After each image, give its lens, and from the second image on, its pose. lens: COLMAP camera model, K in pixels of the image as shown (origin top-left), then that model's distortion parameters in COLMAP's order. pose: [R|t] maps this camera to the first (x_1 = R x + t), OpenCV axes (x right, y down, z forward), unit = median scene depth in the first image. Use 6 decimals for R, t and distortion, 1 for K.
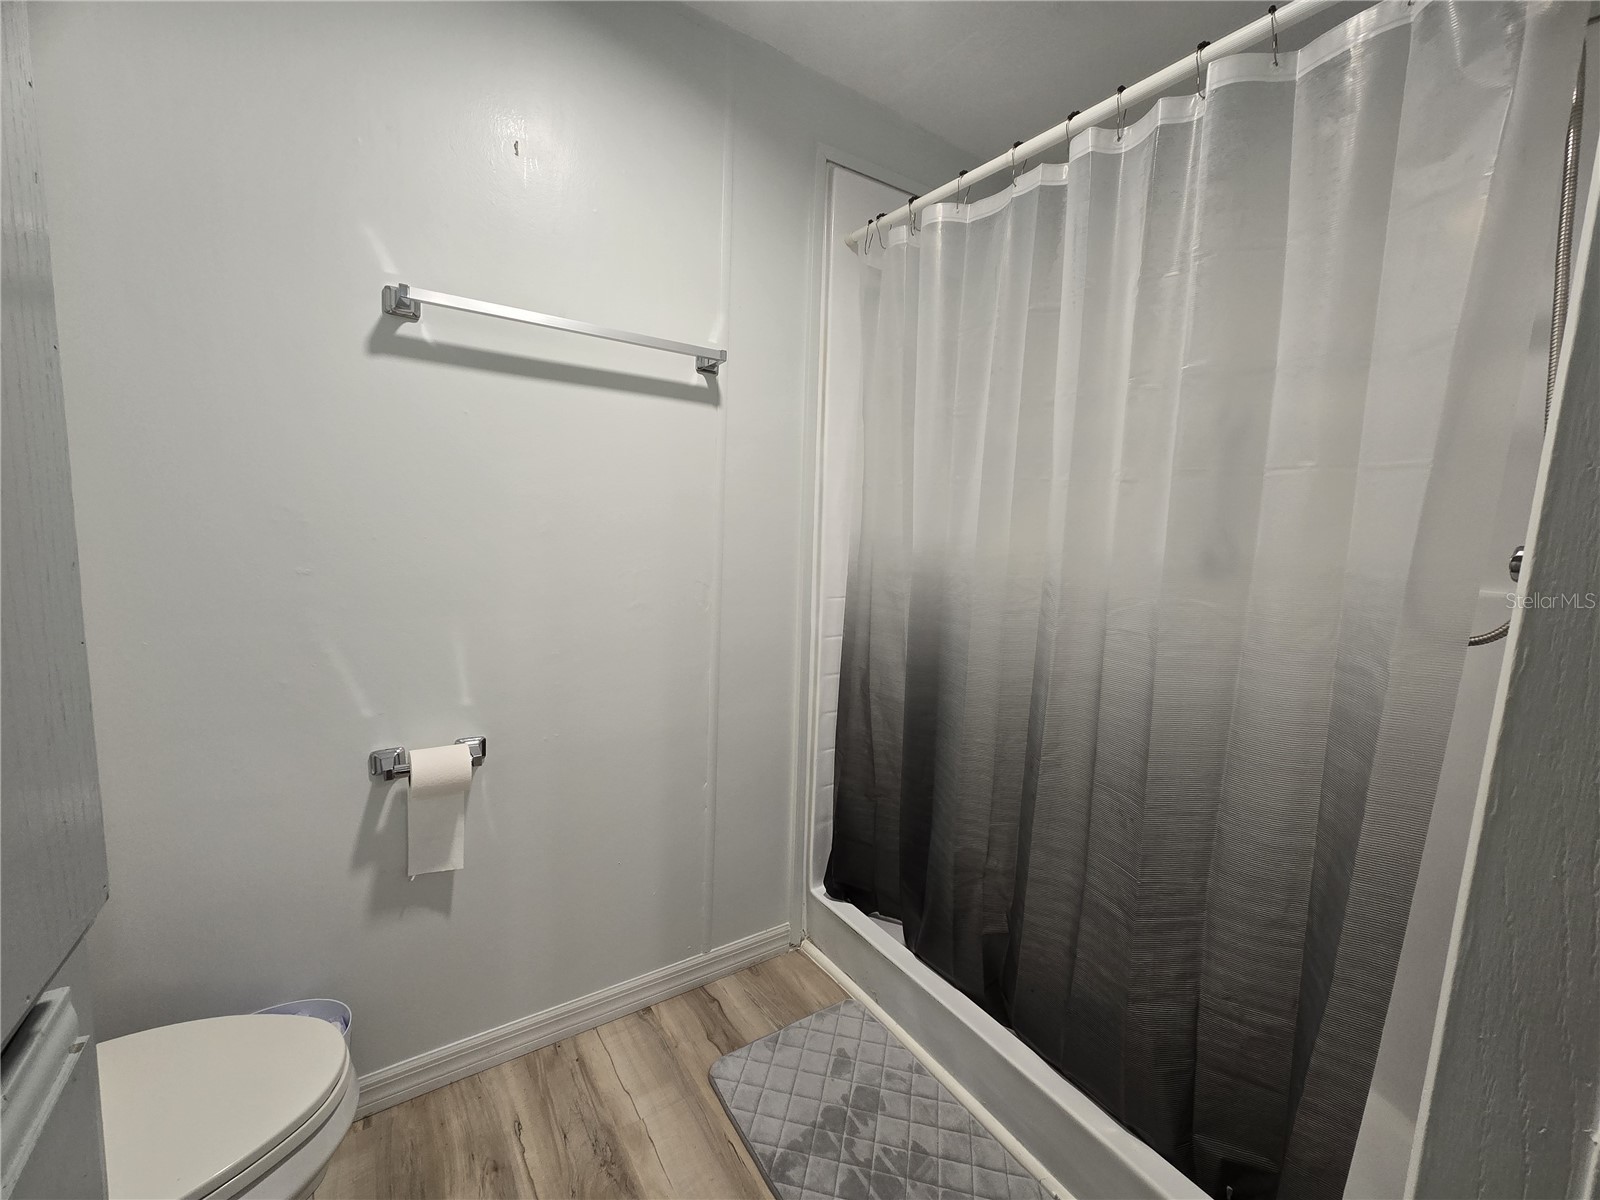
lens RADIAL K [[648.4, 0, 800.5], [0, 648.4, 607.4], [0, 0, 1]] dist [-0.001465, -0.000481]
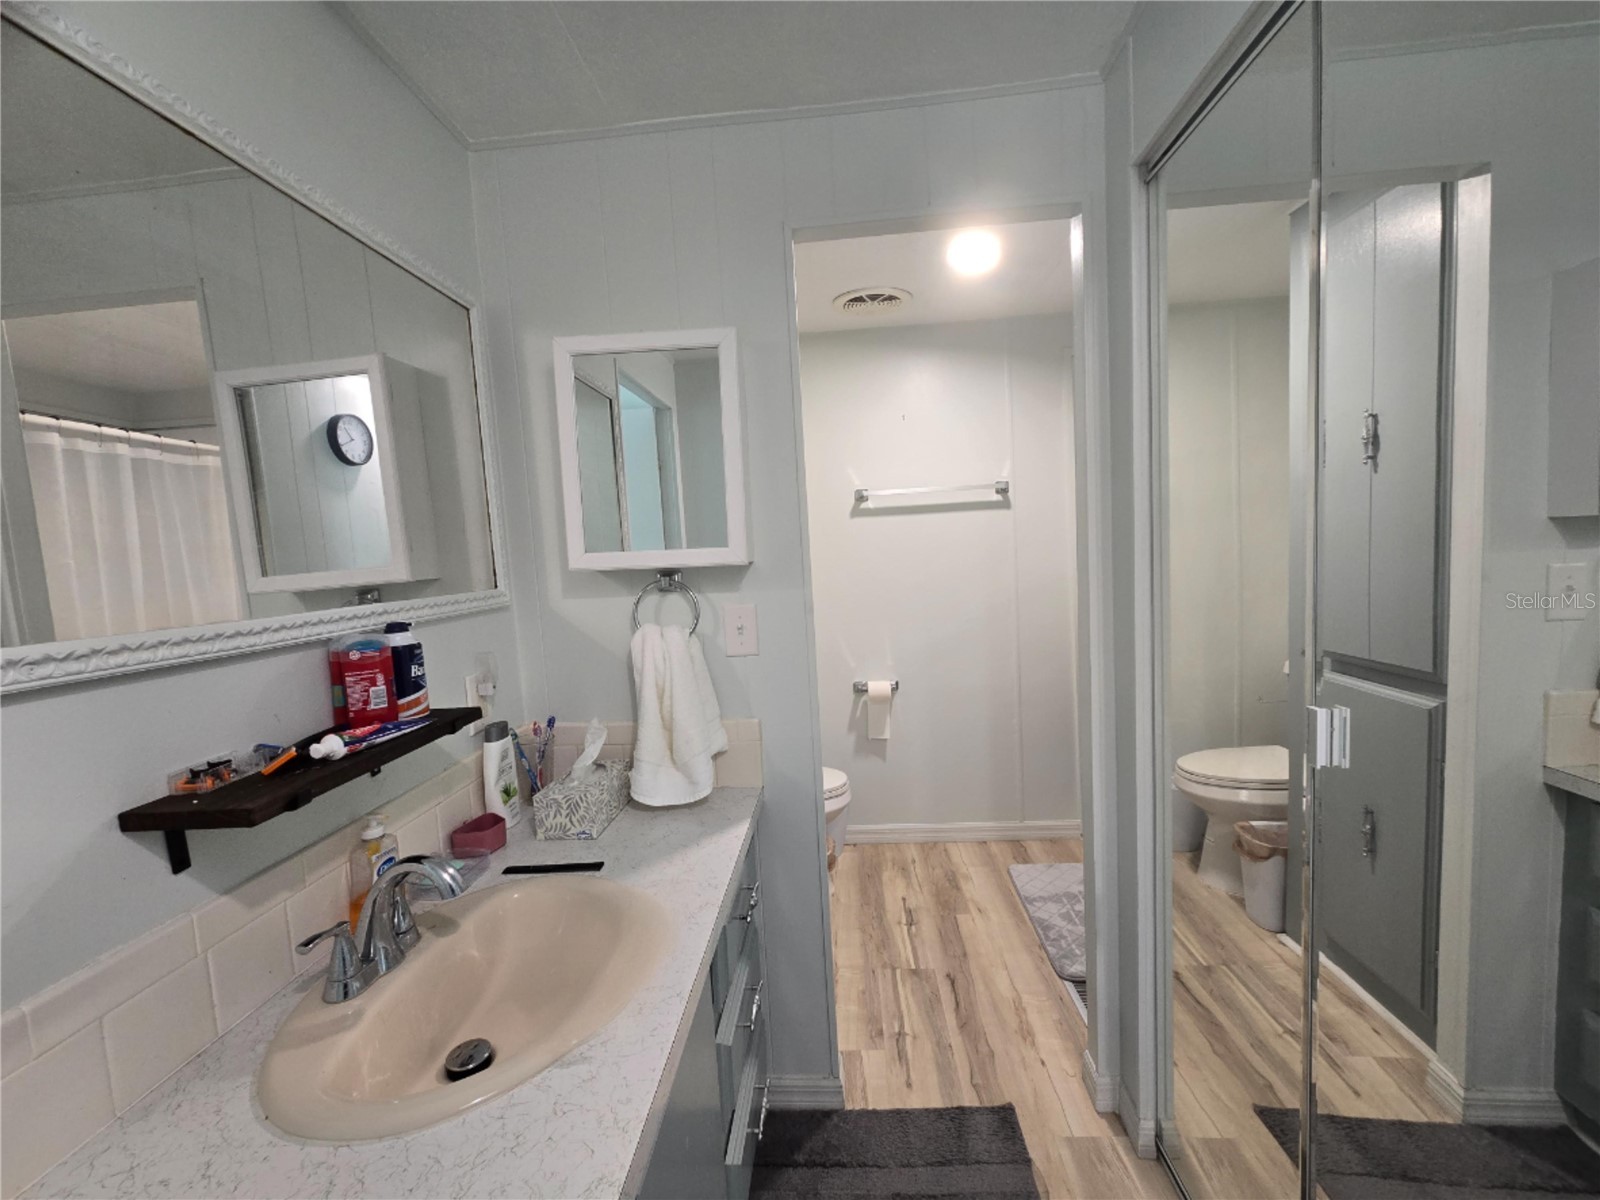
lens RADIAL K [[648.4, 0, 801.7], [0, 648.4, 600.5], [0, 0, 1]] dist [-0.001465, -0.000481]
pose [[0.790613, -0.031347, -0.611514, 0.596547], [0.013760, 0.999346, -0.033438, 0.001060], [0.612162, 0.018022, 0.790527, -0.921562]]
